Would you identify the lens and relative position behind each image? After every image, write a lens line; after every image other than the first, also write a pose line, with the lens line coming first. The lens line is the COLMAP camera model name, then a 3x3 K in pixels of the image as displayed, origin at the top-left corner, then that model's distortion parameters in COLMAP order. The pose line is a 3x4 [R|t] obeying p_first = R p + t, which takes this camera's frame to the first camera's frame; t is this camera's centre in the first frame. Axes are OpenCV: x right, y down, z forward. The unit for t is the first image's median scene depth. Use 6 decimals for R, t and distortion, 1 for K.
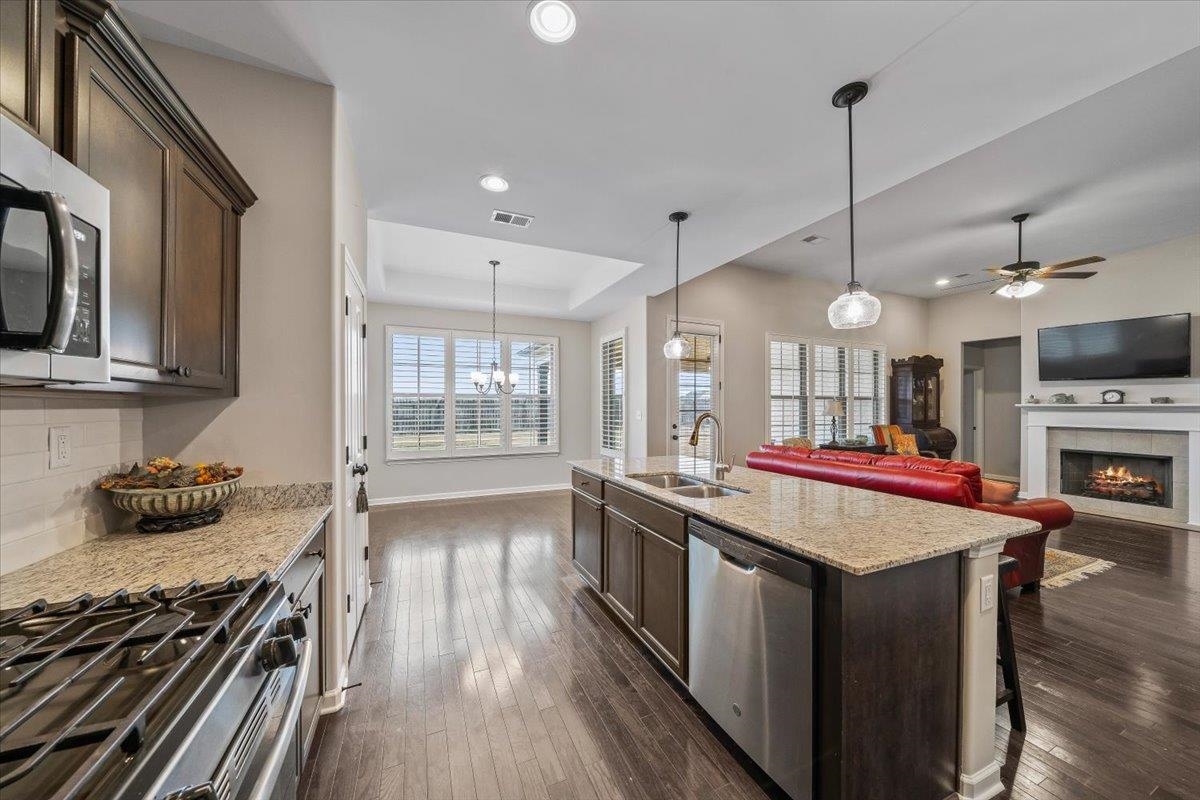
lens RADIAL K [[421.3, 0, 595.5], [0, 421.3, 404.3], [0, 0, 1]] dist [-0.005158, 0.000266]
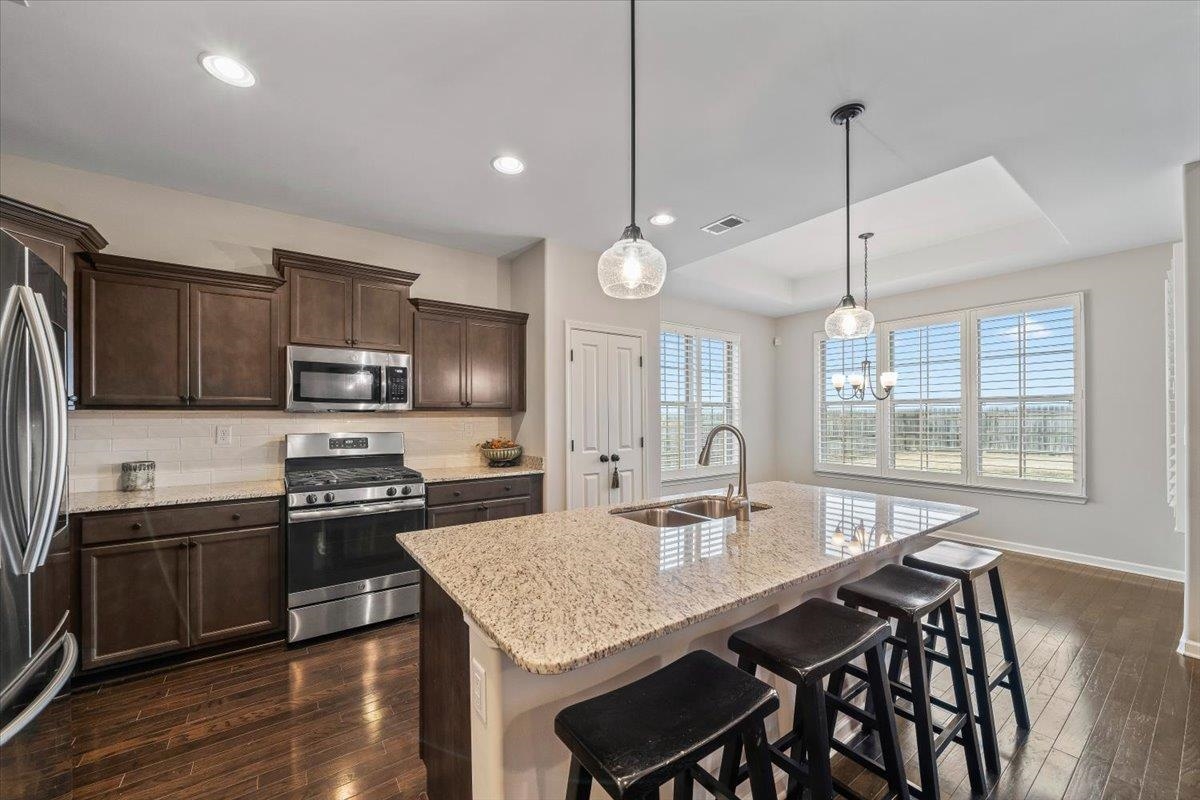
lens RADIAL K [[440.0, 0, 588.3], [0, 440.0, 415.5], [0, 0, 1]] dist [-0.002420, -0.000586]
pose [[0.195676, -0.001595, -0.980667, 0.420477], [0.010879, 0.999941, 0.000545, -0.000678], [0.980608, -0.010776, 0.195681, 0.257480]]
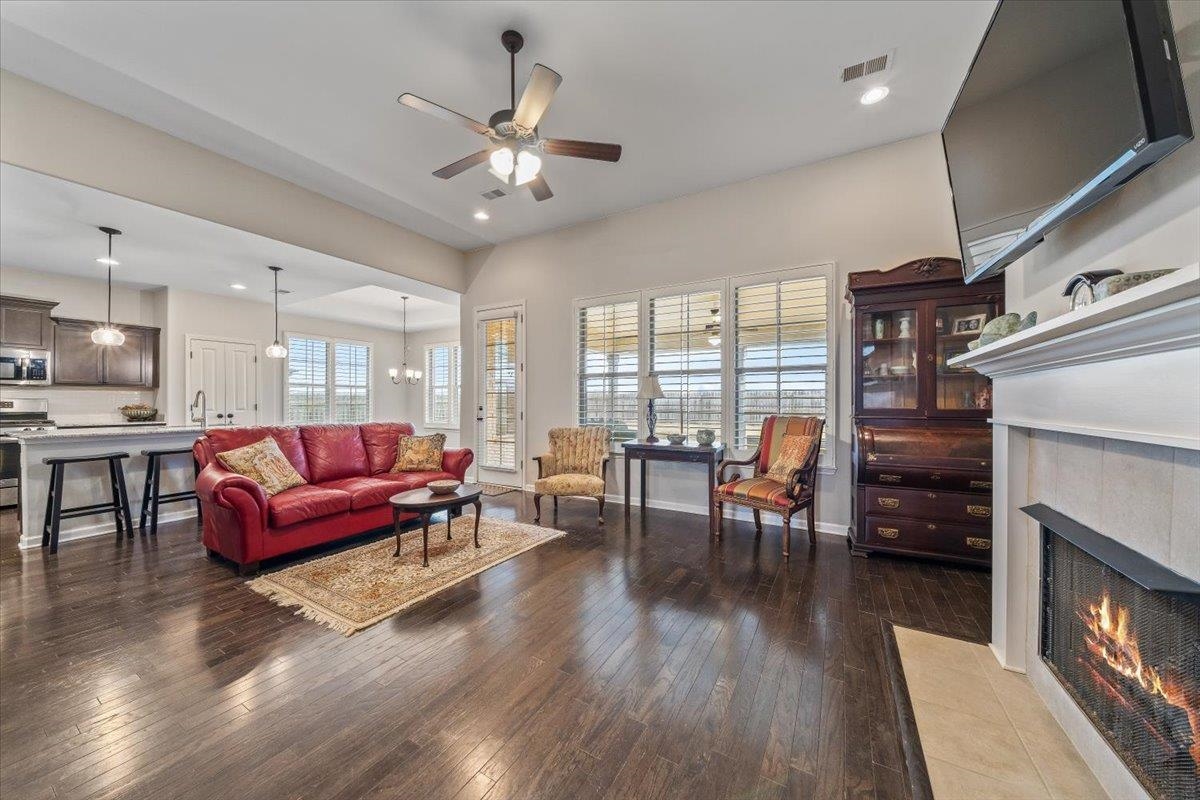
lens RADIAL K [[412.9, 0, 589.7], [0, 412.9, 399.9], [0, 0, 1]] dist [-0.001970, -0.000179]
pose [[0.576222, 0.001516, -0.817292, 1.214867], [0.001698, 0.999994, 0.003052, 0.022470], [0.817292, -0.003147, 0.576216, 0.584655]]
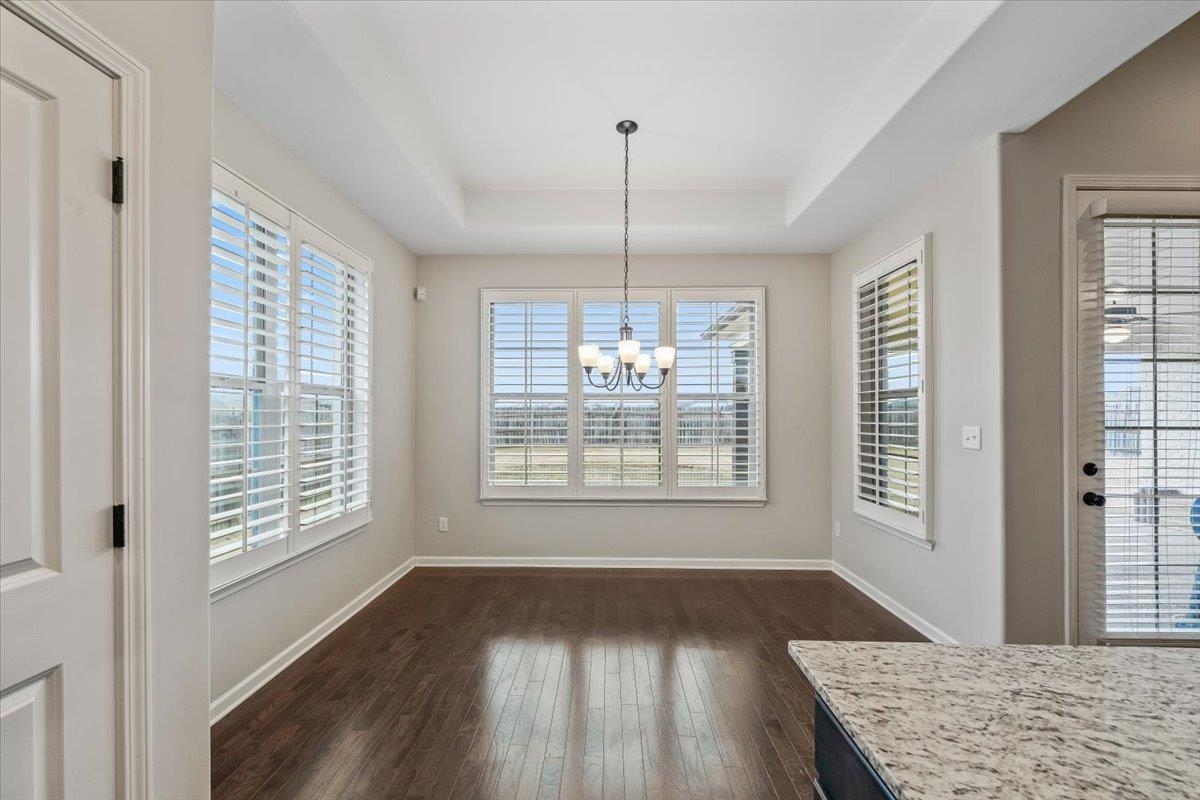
lens RADIAL K [[475.3, 0, 599.9], [0, 475.3, 408.2], [0, 0, 1]] dist [0.004136, -0.000158]
pose [[0.908807, -0.001209, -0.417215, -0.028804], [0.000161, 0.999997, -0.002546, -0.000969], [0.417217, 0.002246, 0.908804, 0.396348]]
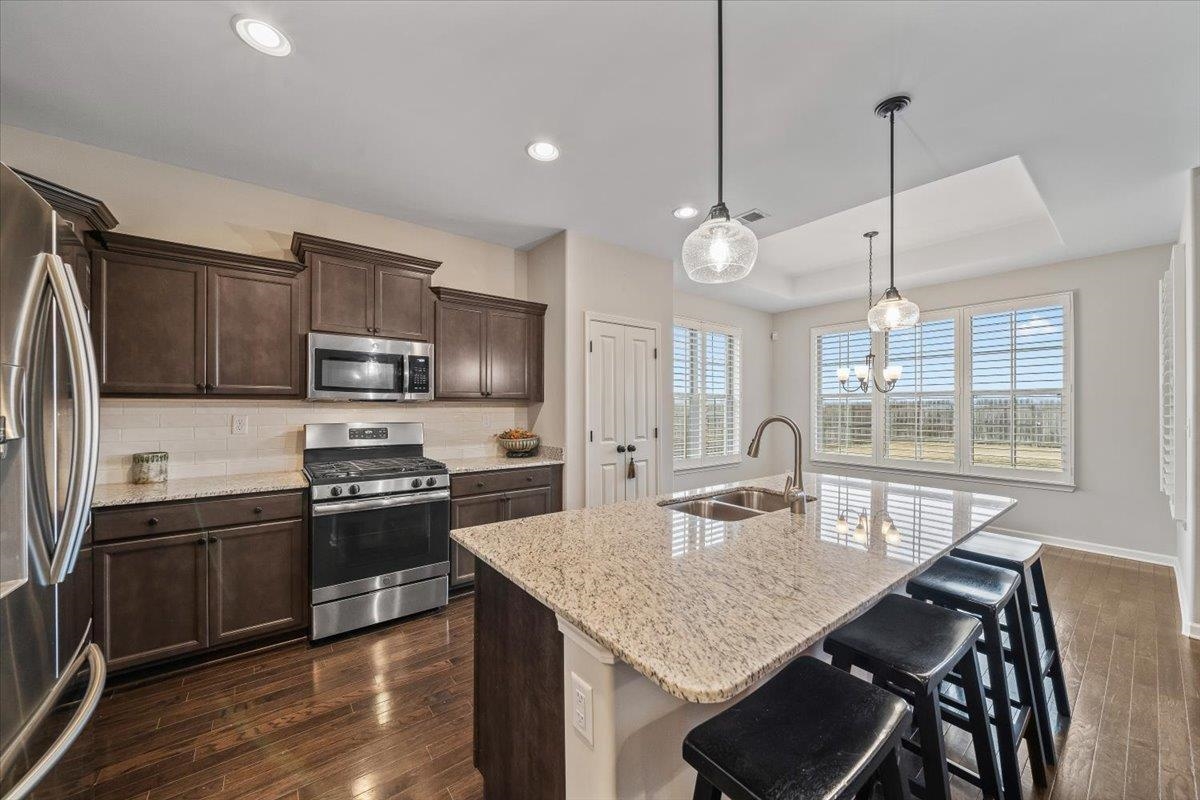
lens RADIAL K [[421.3, 0, 590.9], [0, 421.3, 407.3], [0, 0, 1]] dist [-0.005158, 0.000266]
pose [[0.233458, 0.000581, -0.972367, 0.387130], [0.006585, 0.999976, 0.002179, -0.000469], [0.972345, -0.006911, 0.233449, 0.214897]]
